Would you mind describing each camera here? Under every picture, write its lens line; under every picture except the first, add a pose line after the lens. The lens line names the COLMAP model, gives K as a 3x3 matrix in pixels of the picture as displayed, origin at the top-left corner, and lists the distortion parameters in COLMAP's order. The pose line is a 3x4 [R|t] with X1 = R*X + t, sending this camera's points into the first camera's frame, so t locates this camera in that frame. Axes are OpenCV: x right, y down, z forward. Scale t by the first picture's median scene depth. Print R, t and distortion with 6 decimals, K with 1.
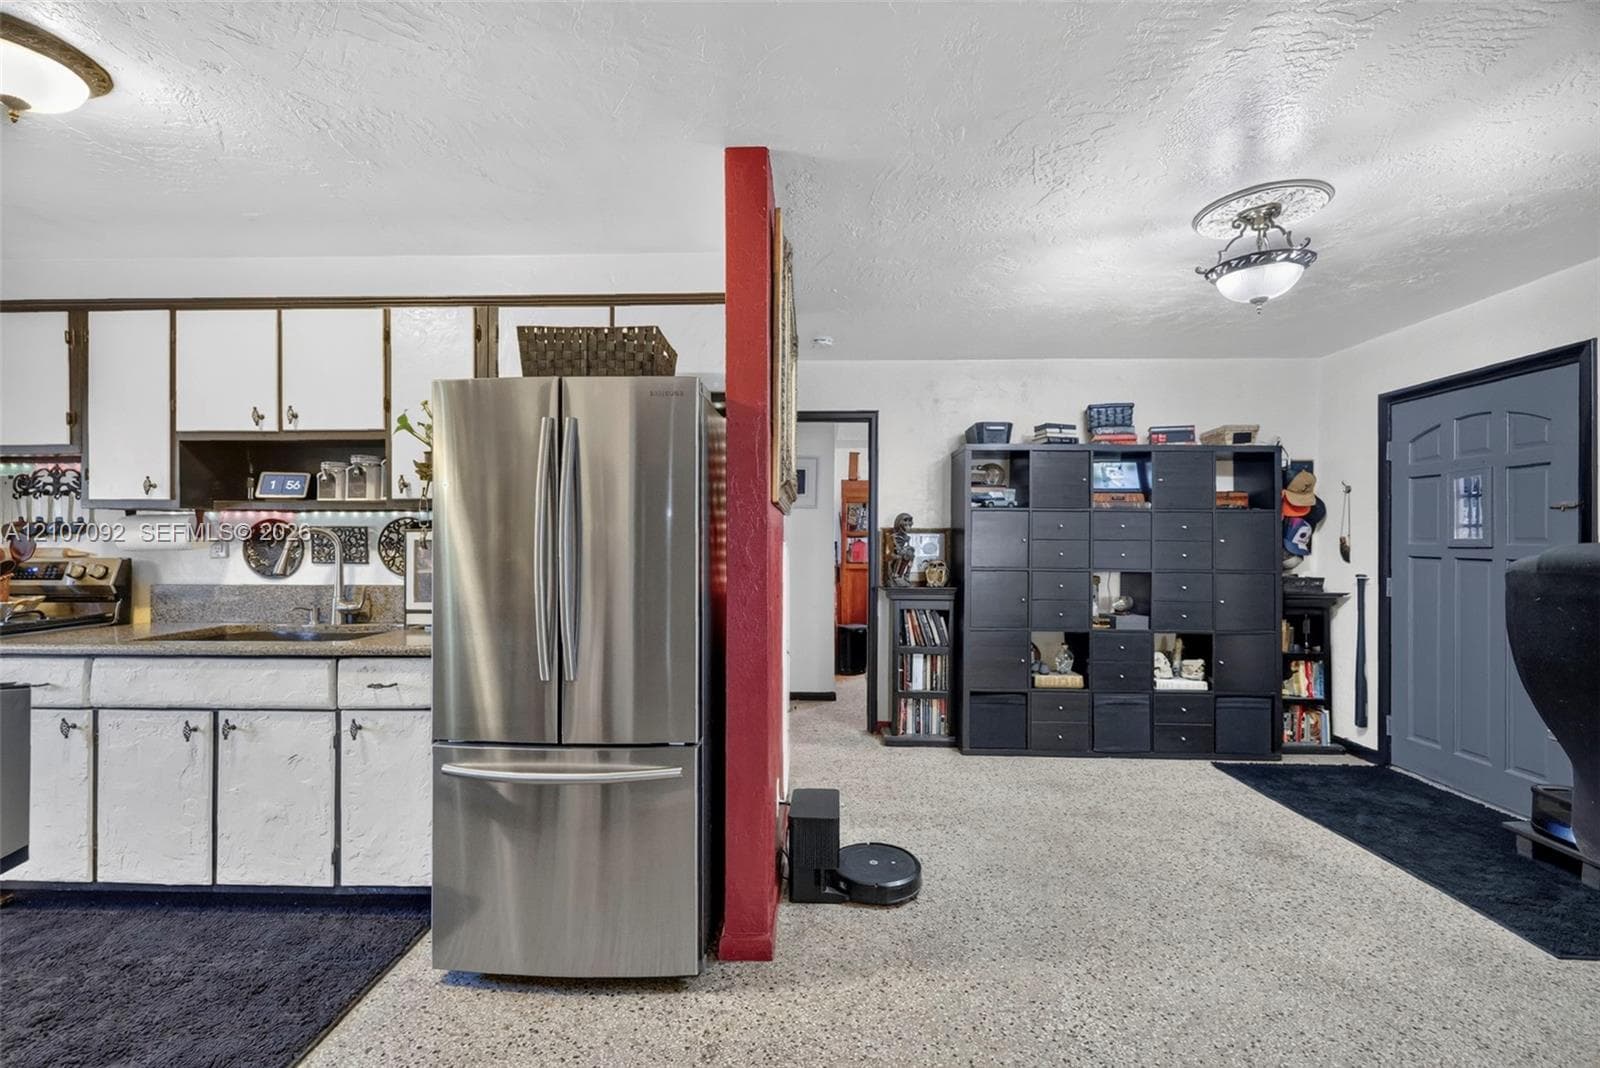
lens RADIAL K [[674.9, 0, 789.4], [0, 674.9, 544.7], [0, 0, 1]] dist [-0.000955, -0.000732]
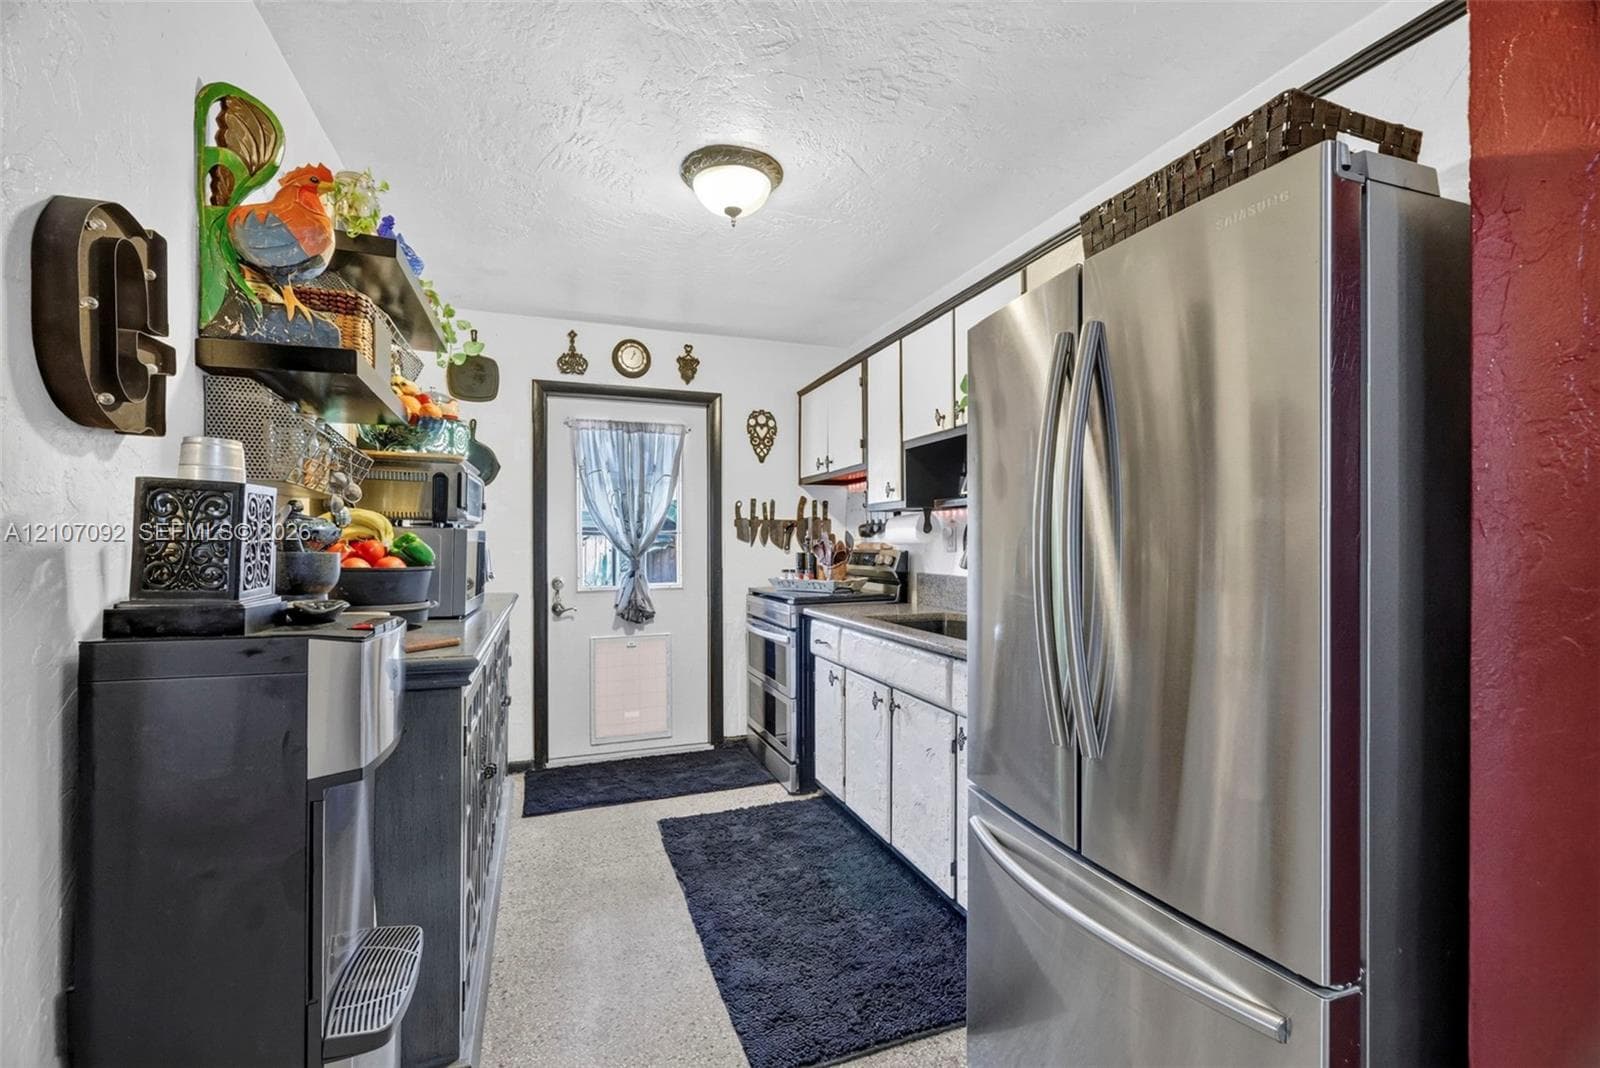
lens RADIAL K [[674.9, 0, 789.0], [0, 674.9, 537.3], [0, 0, 1]] dist [-0.000955, -0.000732]
pose [[0.354815, -0.006428, -0.934914, 0.106704], [-0.004208, 0.999955, -0.008472, 0.007493], [0.934927, 0.006940, 0.354772, 0.377271]]
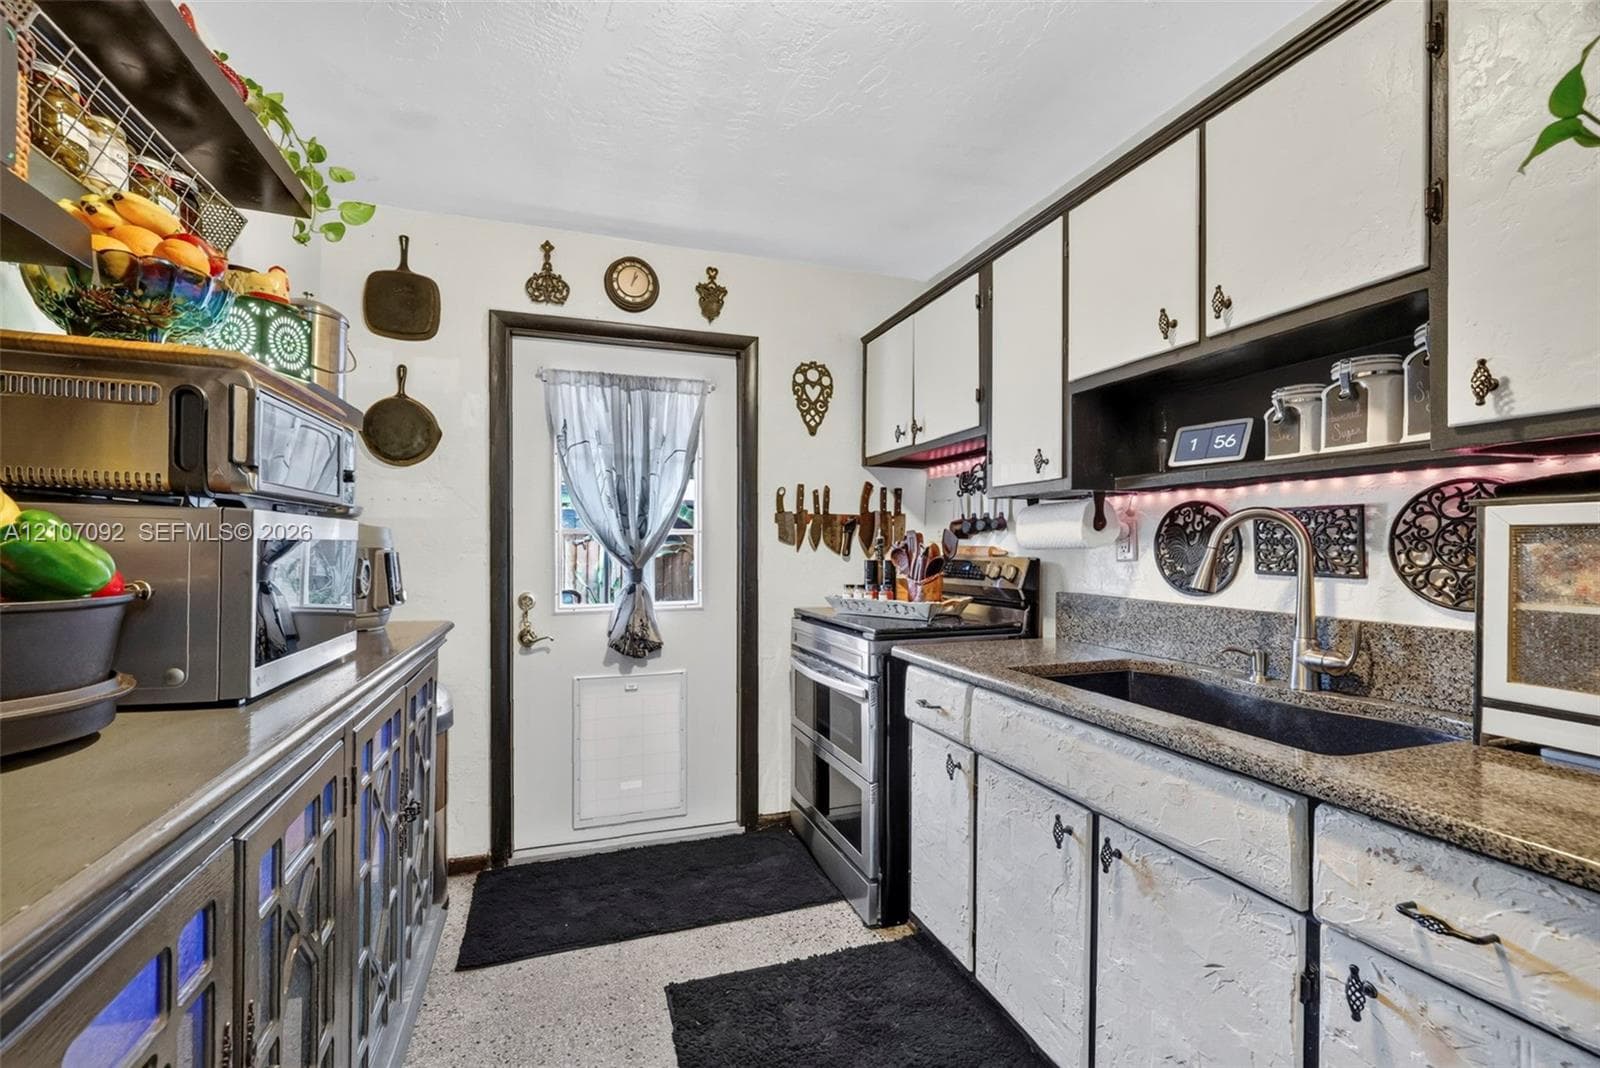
lens RADIAL K [[674.9, 0, 794.4], [0, 674.9, 543.9], [0, 0, 1]] dist [-0.000955, -0.000732]
pose [[0.348236, -0.001100, -0.937406, -0.319492], [-0.009190, 0.999947, -0.004587, 0.009053], [0.937362, 0.010212, 0.348207, 0.451022]]
